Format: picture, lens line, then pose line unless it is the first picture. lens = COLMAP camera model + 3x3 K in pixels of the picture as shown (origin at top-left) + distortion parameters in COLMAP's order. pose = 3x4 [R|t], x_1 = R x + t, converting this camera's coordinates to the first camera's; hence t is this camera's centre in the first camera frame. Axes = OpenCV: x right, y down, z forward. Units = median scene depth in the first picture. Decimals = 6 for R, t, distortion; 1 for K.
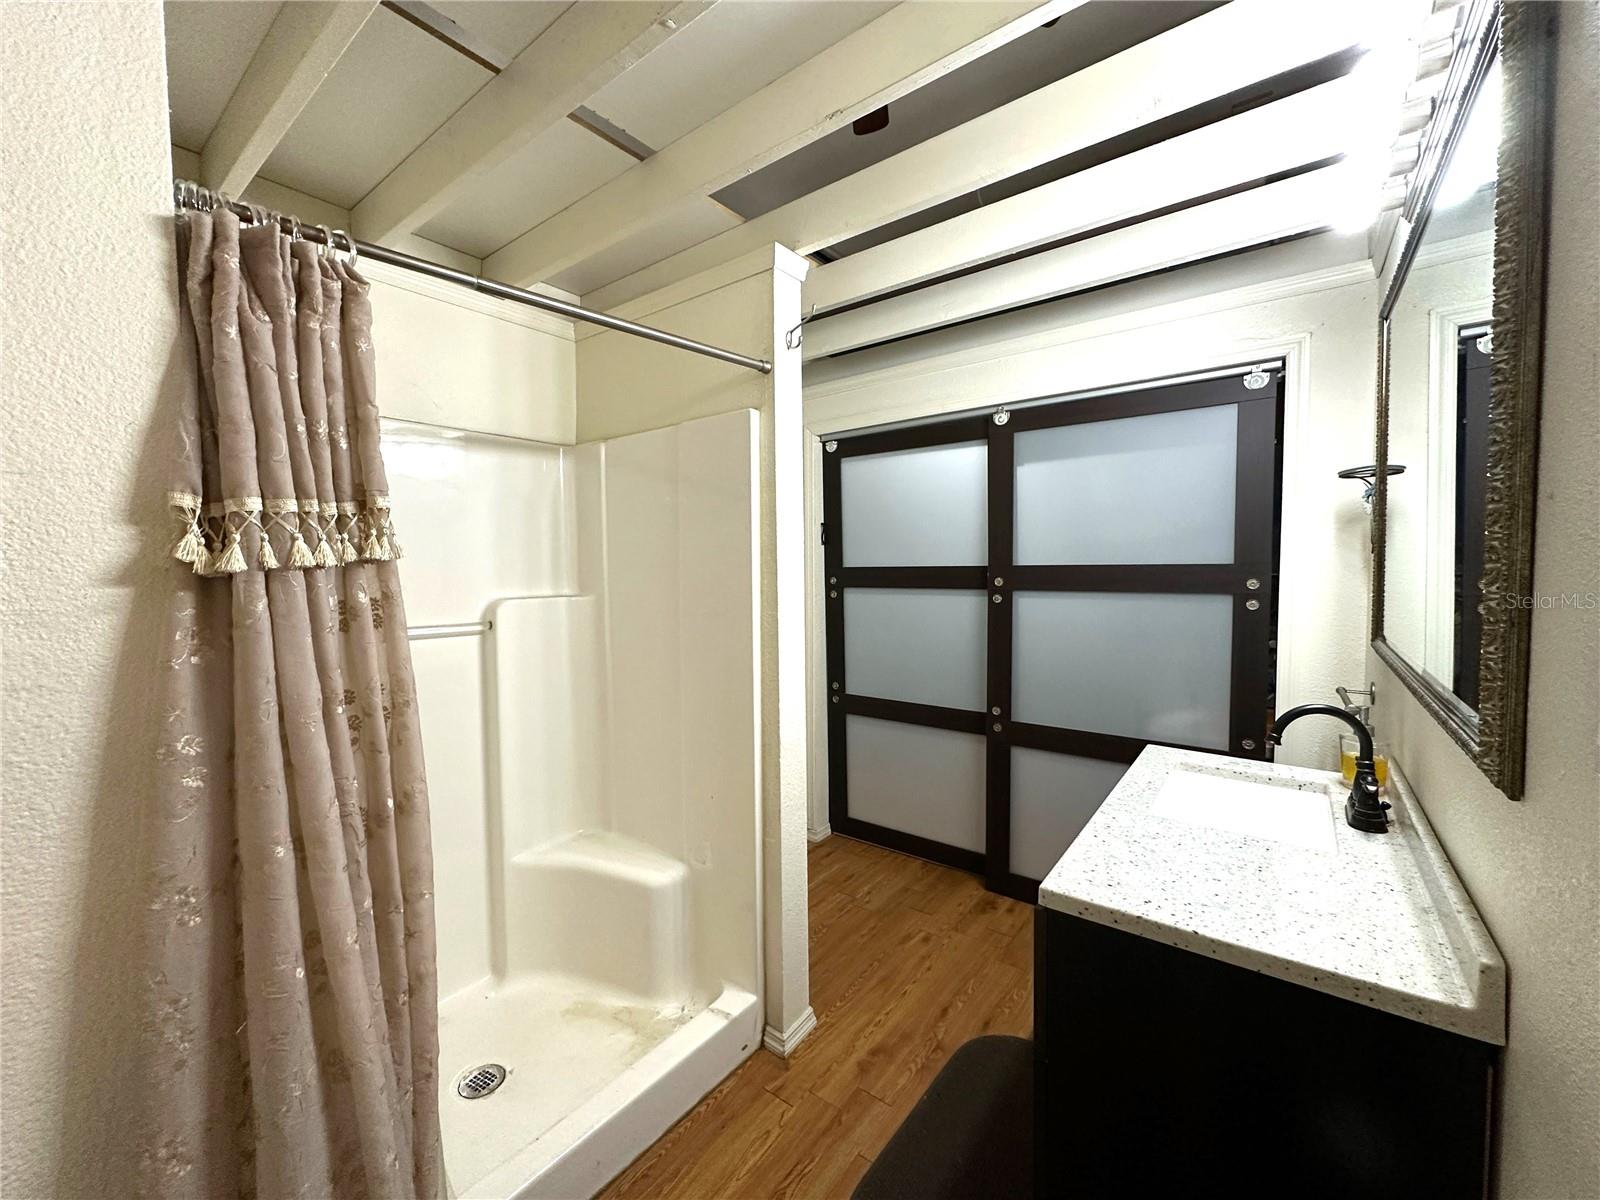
lens RADIAL K [[645.5, 0, 800.3], [0, 645.5, 601.0], [0, 0, 1]] dist [-0.004576, 0.001337]
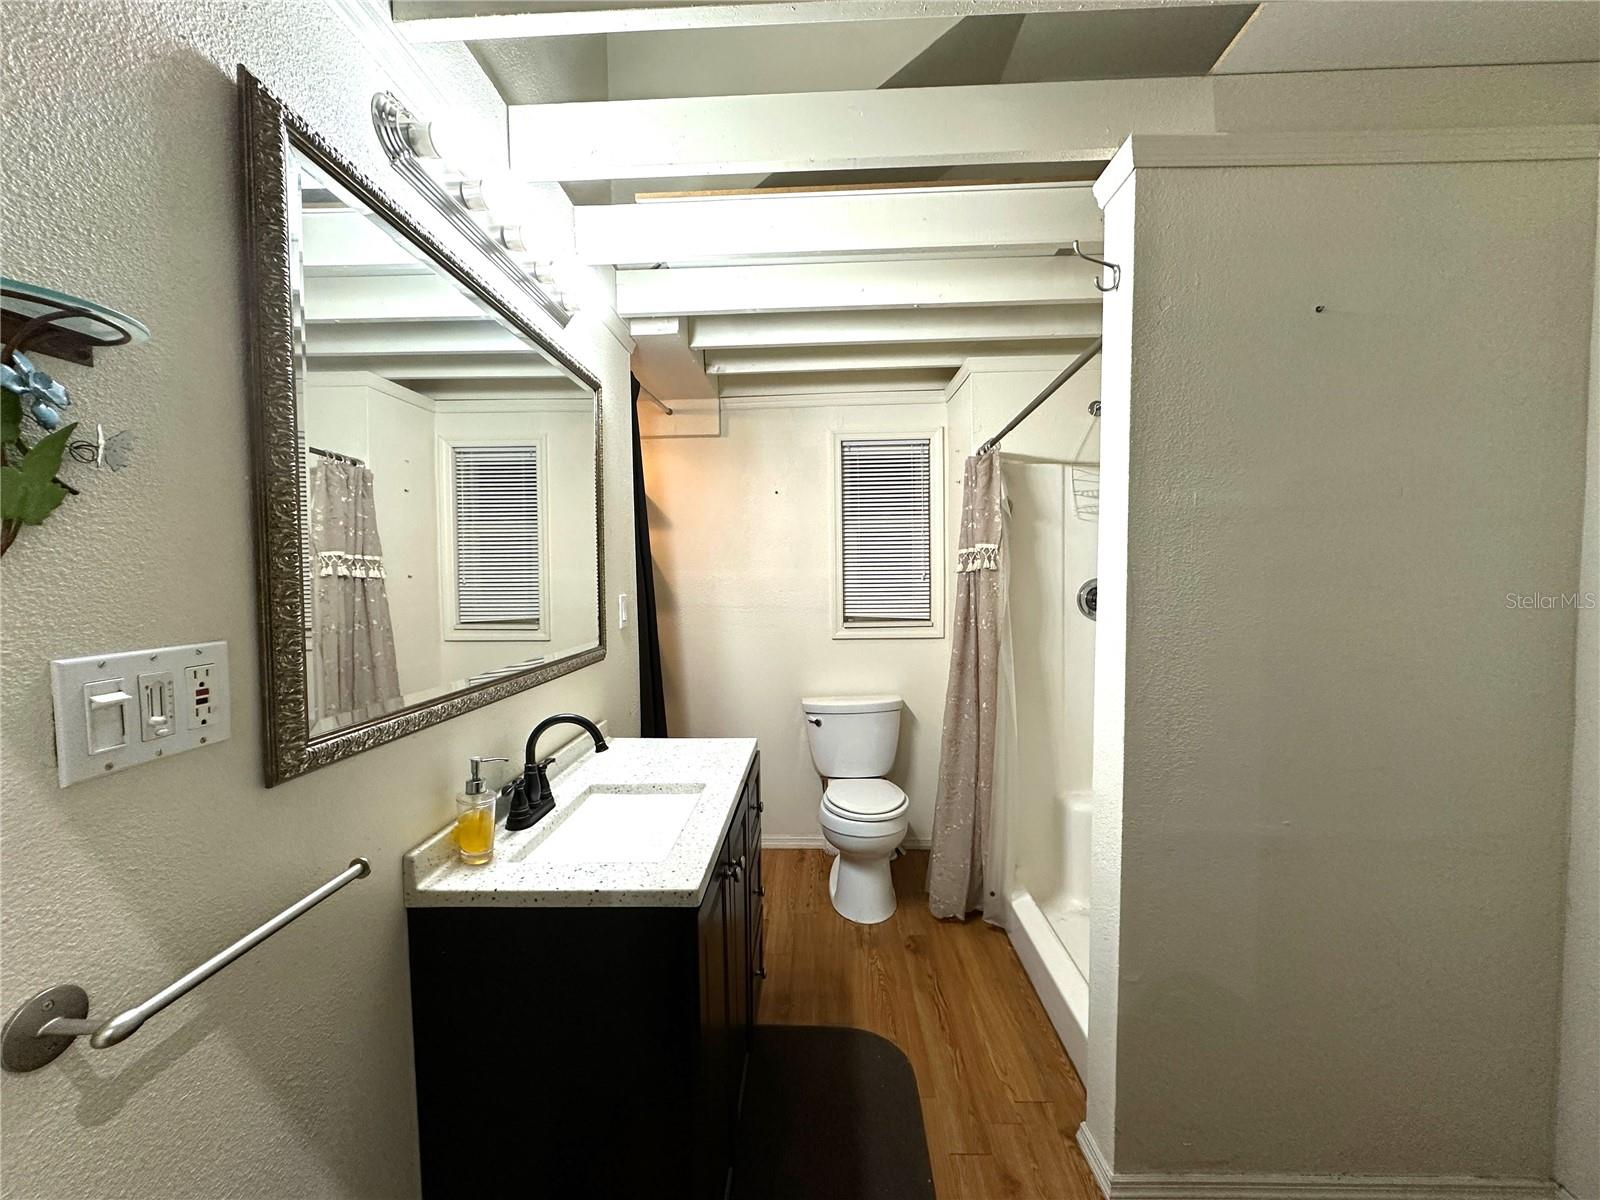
lens RADIAL K [[645.5, 0, 797.7], [0, 645.5, 599.6], [0, 0, 1]] dist [-0.004576, 0.001337]
pose [[-0.813015, 0.046866, -0.580353, 0.824520], [-0.012436, 0.995130, 0.097782, -0.100794], [0.582110, 0.086715, -0.808473, 1.560287]]
